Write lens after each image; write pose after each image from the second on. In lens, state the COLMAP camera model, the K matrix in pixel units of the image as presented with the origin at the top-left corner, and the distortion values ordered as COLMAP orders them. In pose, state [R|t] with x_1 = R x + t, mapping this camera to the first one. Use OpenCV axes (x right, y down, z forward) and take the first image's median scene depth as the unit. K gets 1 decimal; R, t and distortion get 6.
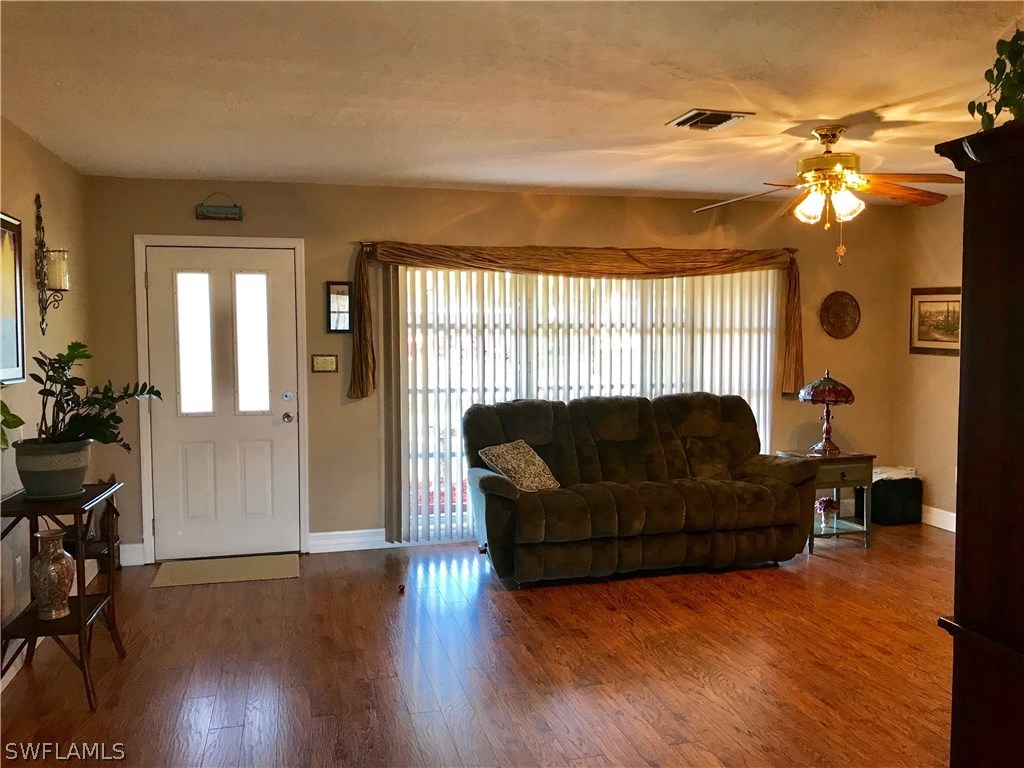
lens RADIAL K [[849.0, 0, 512.5], [0, 849.0, 378.4], [0, 0, 1]] dist [0.037523, -0.014818]
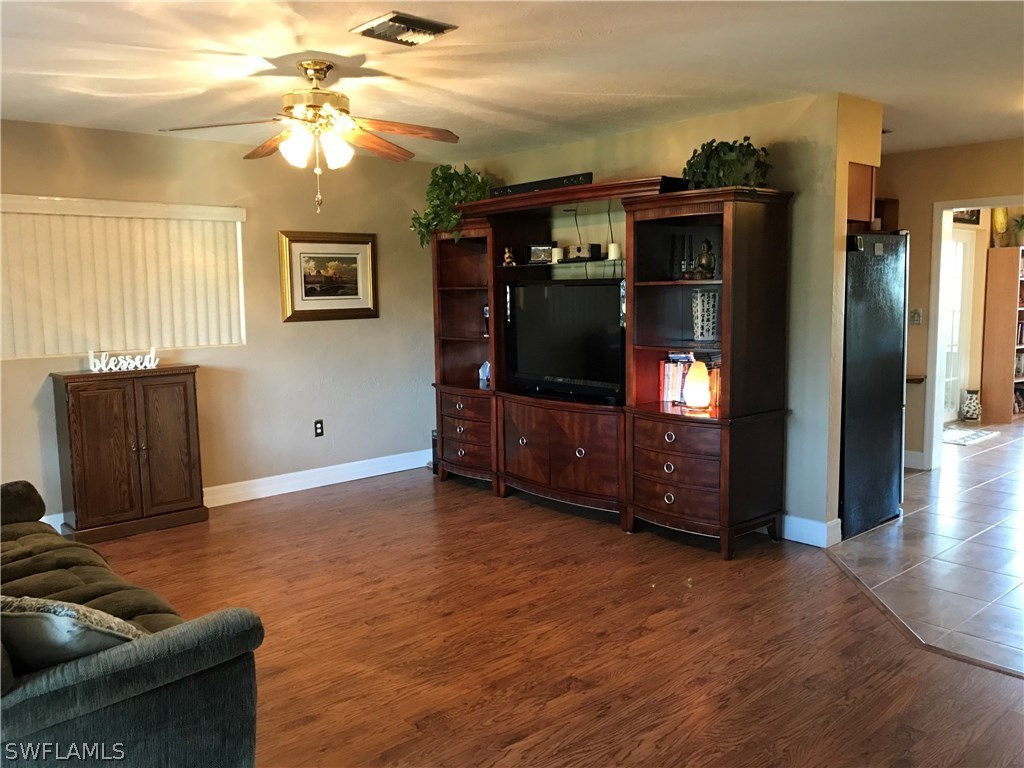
lens RADIAL K [[849.0, 0, 512.5], [0, 849.0, 378.4], [0, 0, 1]] dist [0.037523, -0.014818]
pose [[-0.456671, -0.087242, 0.885348, -0.441400], [0.067244, 0.988948, 0.132136, -0.051487], [-0.887091, 0.119876, -0.445757, 0.989046]]
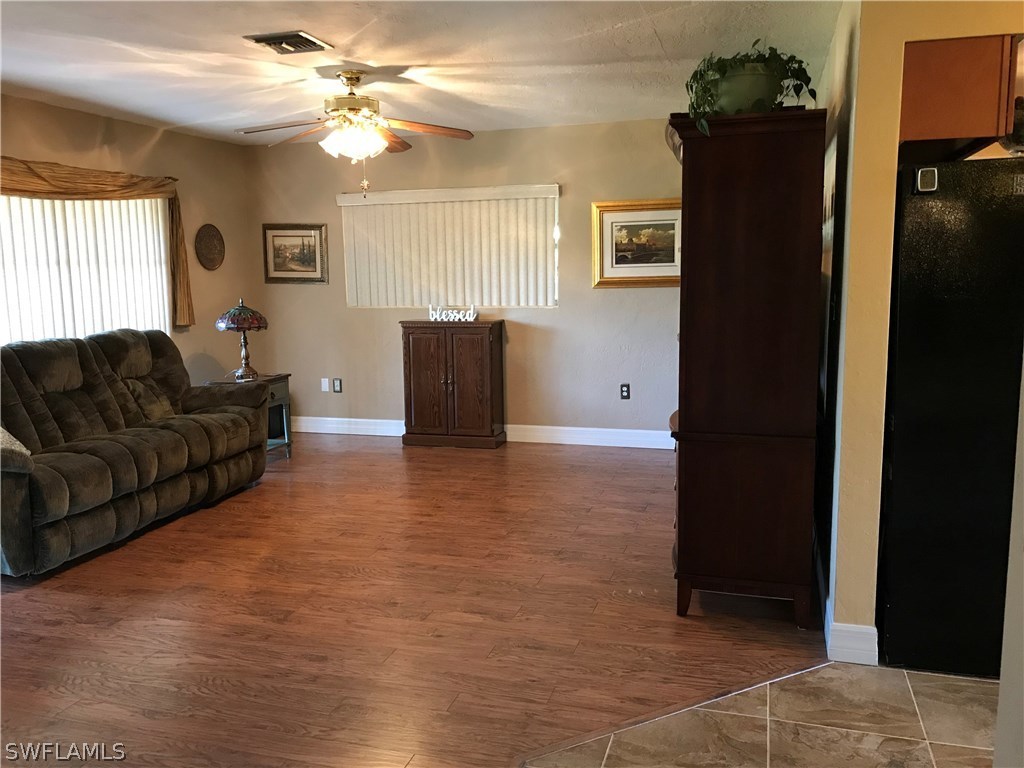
lens RADIAL K [[849.0, 0, 512.5], [0, 849.0, 378.4], [0, 0, 1]] dist [0.037523, -0.014818]
pose [[0.530457, -0.118049, 0.839452, -0.390718], [0.064085, 0.993007, 0.099147, 0.005325], [-0.845286, 0.001203, 0.534312, 0.179183]]
